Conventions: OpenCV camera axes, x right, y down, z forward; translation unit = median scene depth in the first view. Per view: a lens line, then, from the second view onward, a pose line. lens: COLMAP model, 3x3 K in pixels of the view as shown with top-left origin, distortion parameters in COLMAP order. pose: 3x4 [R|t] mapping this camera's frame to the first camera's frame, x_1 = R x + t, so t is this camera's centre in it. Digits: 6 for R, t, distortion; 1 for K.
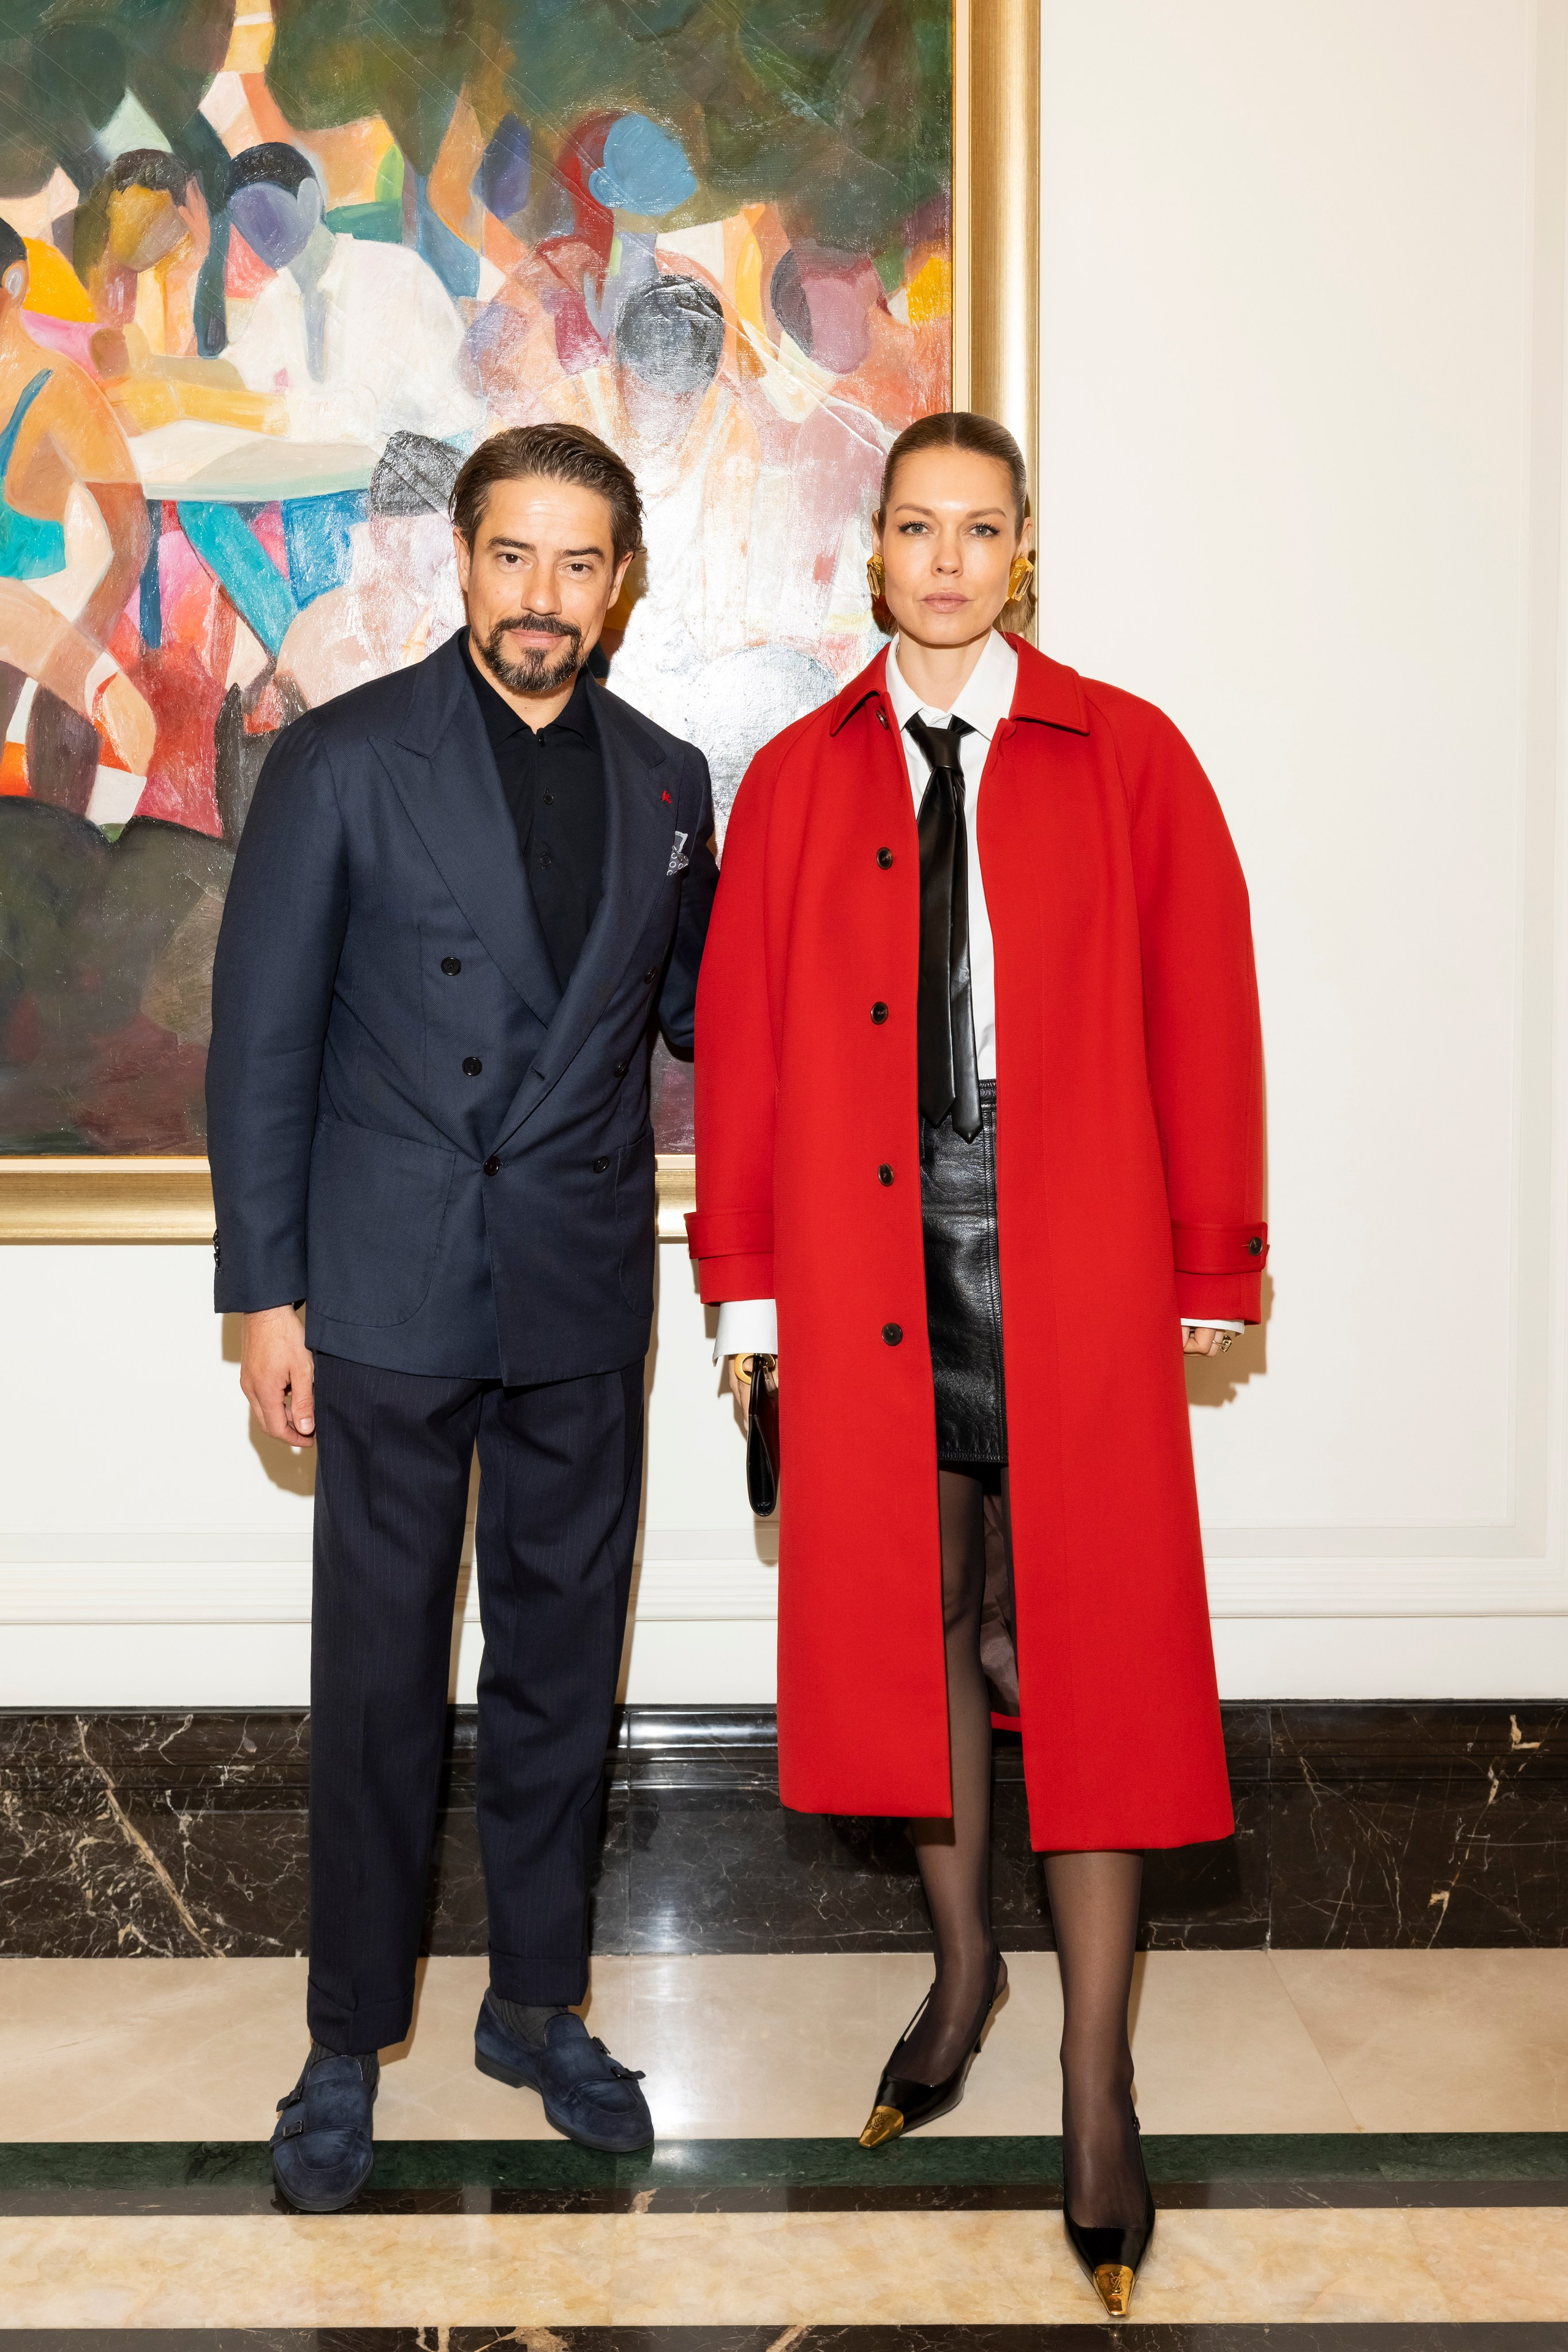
lens RADIAL K [[2846.3, 0, 784.2], [0, 2846.3, 1166.9], [0, 0, 1]] dist [0.003210, 0.000000]
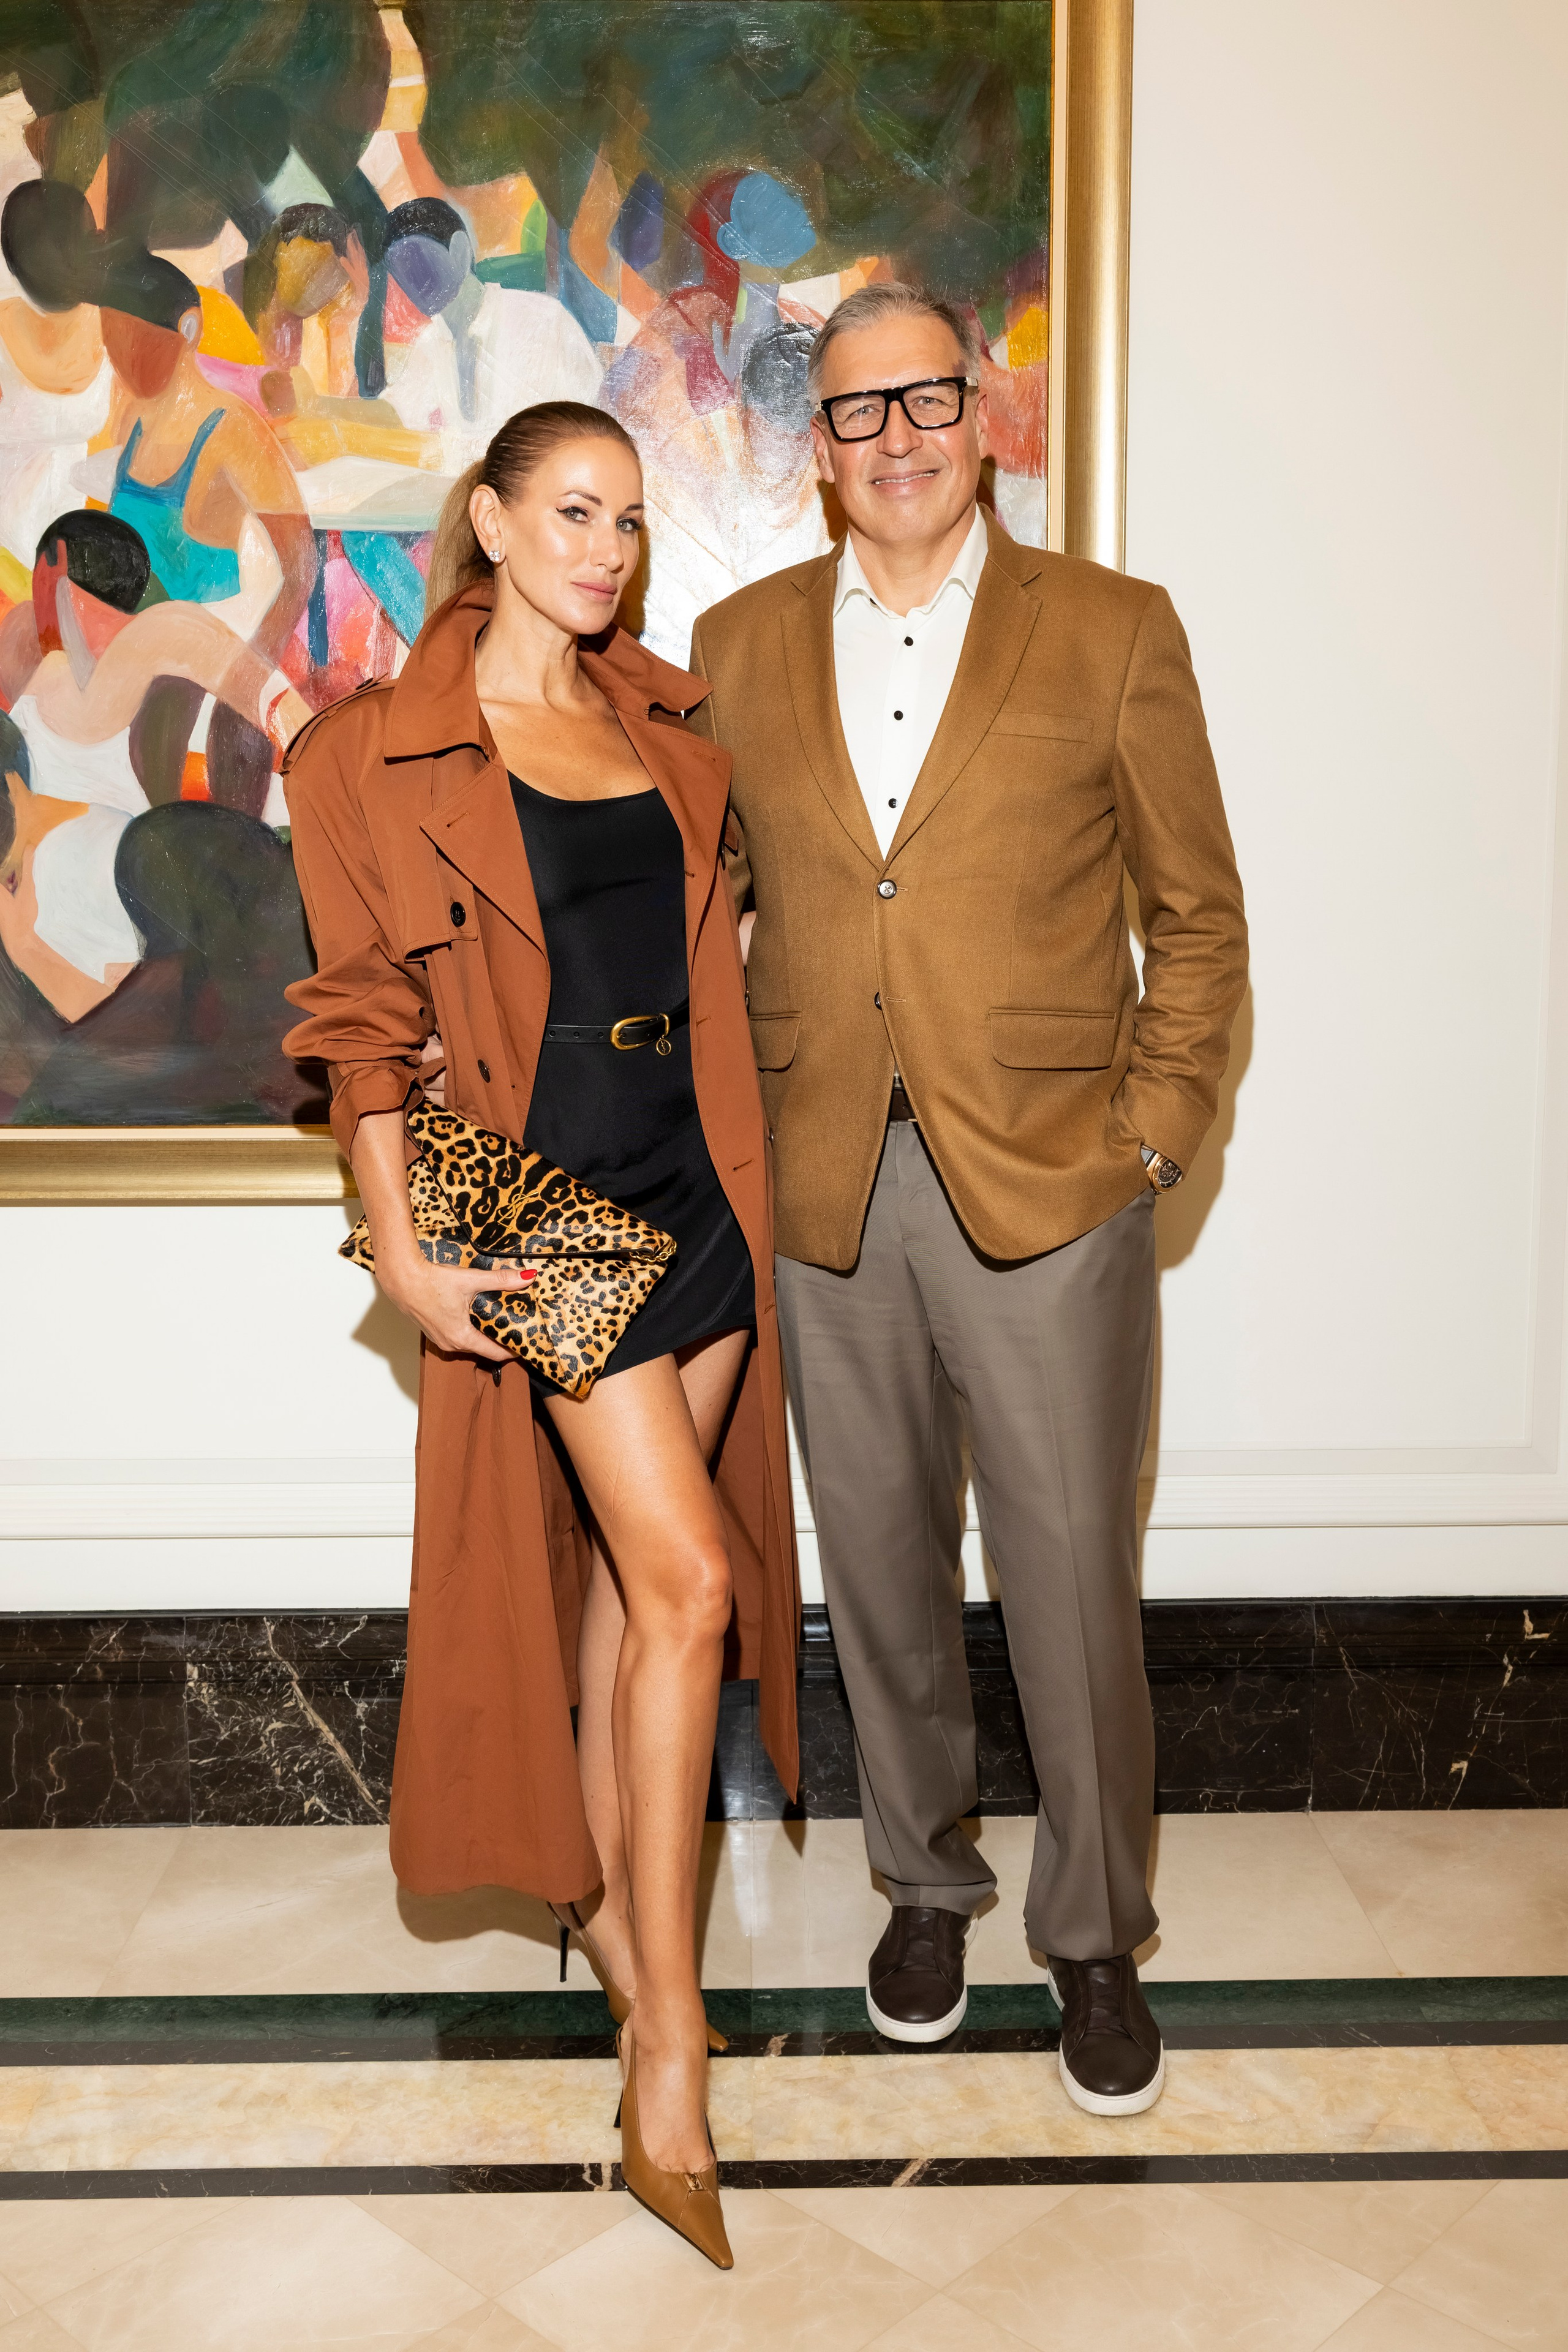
lens RADIAL K [[2125.2, 0, 785.1], [0, 2125.2, 1188.7], [0, 0, 1]] dist [-0.007995, 0.006749]
pose [[0.999675, -0.003949, 0.025173, -0.064002], [0.002597, 0.998564, 0.053517, -0.023709], [-0.025348, -0.053434, 0.998250, 0.164610]]
